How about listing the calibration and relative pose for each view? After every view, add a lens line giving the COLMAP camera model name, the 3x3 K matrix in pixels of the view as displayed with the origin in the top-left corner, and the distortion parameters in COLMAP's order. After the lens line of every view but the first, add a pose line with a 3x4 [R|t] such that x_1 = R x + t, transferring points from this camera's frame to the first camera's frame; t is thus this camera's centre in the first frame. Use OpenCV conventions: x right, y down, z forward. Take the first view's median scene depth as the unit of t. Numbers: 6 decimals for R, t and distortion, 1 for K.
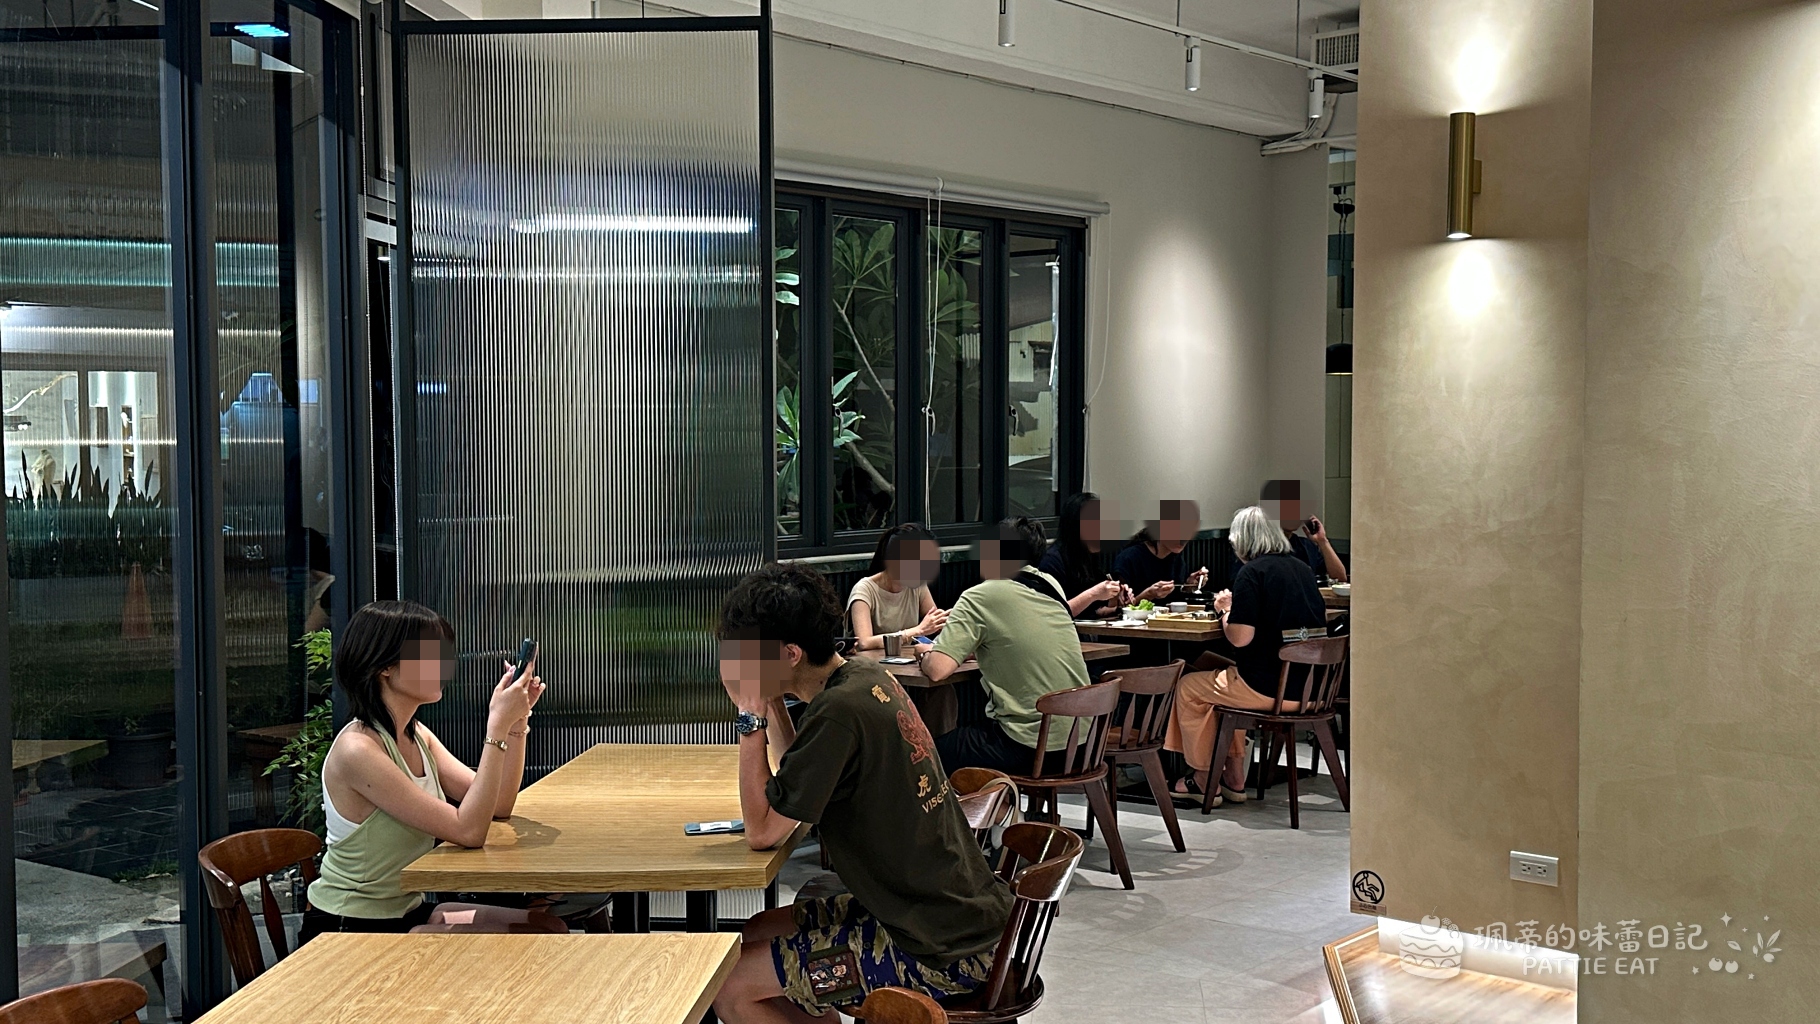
lens RADIAL K [[1936.5, 0, 911.4], [0, 1936.5, 508.0], [0, 0, 1]] dist [0.125686, 0.000000]
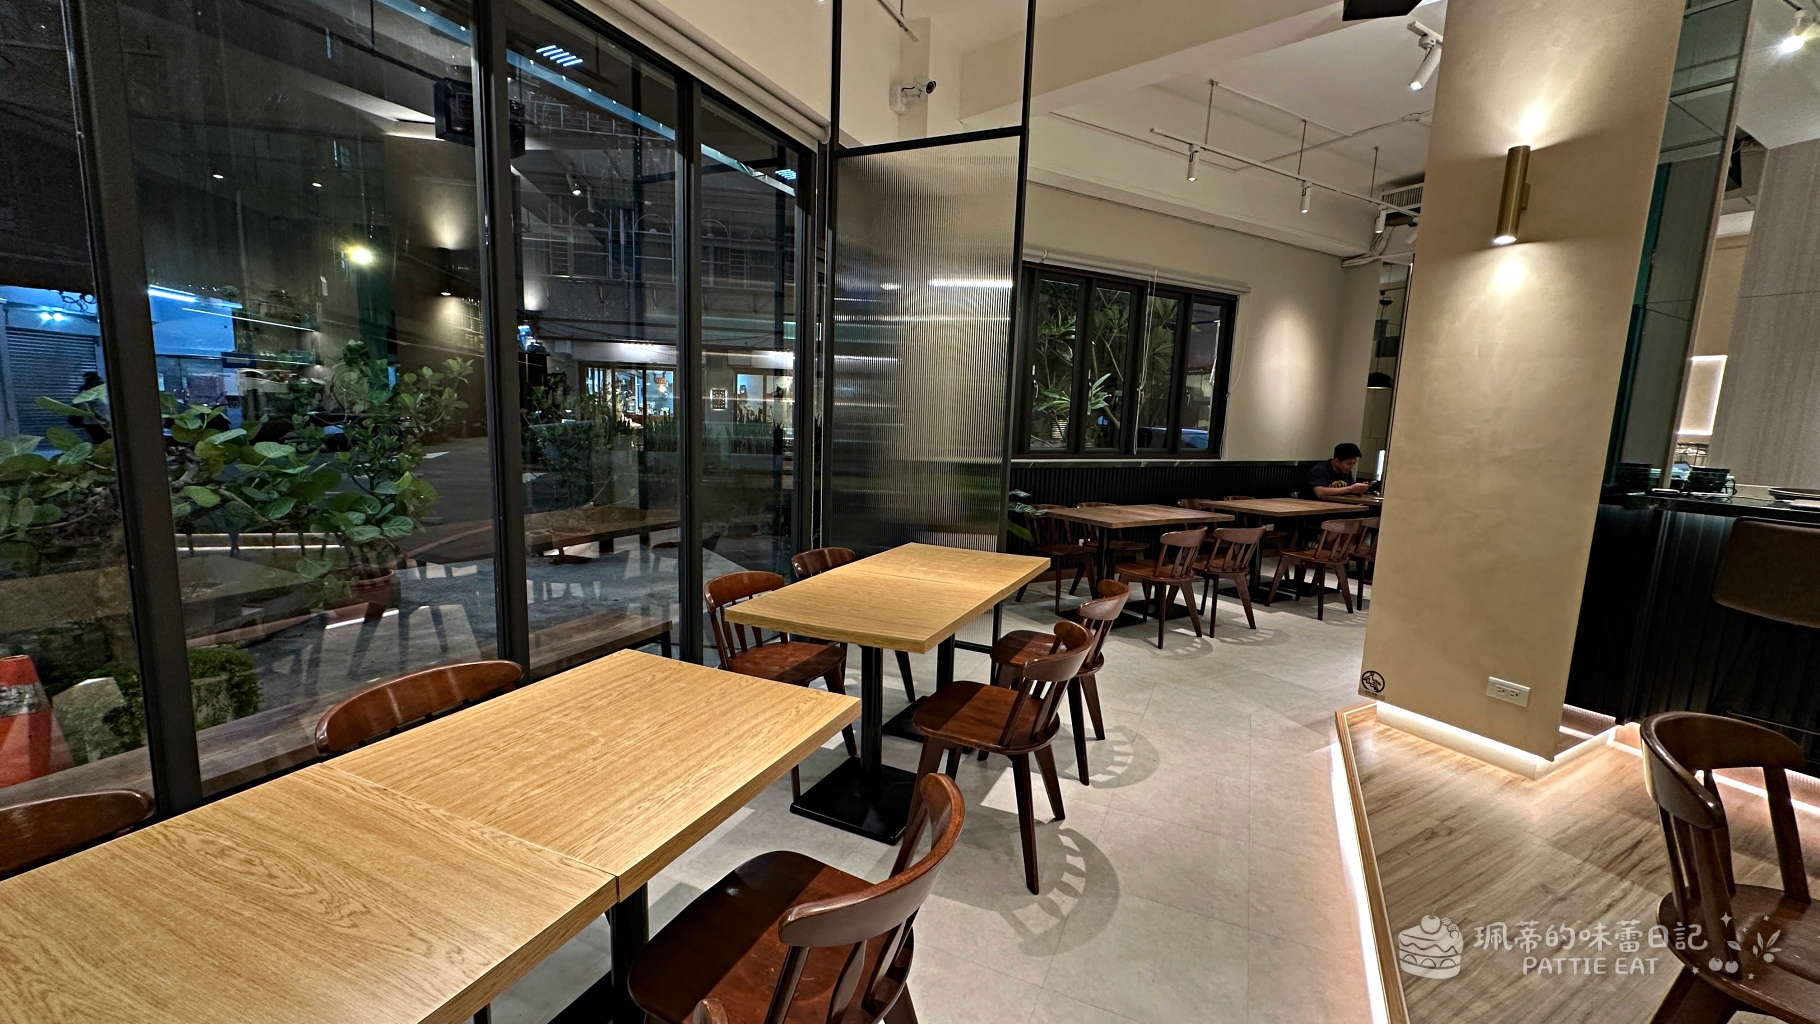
lens RADIAL K [[743.3, 0, 904.4], [0, 743.3, 514.3], [0, 0, 1]] dist [0.004392, 0.000139]
pose [[0.944321, 0.083078, -0.318366, 0.056406], [-0.053491, 0.993489, 0.100592, 0.020994], [0.324650, -0.077962, 0.942616, 0.316932]]
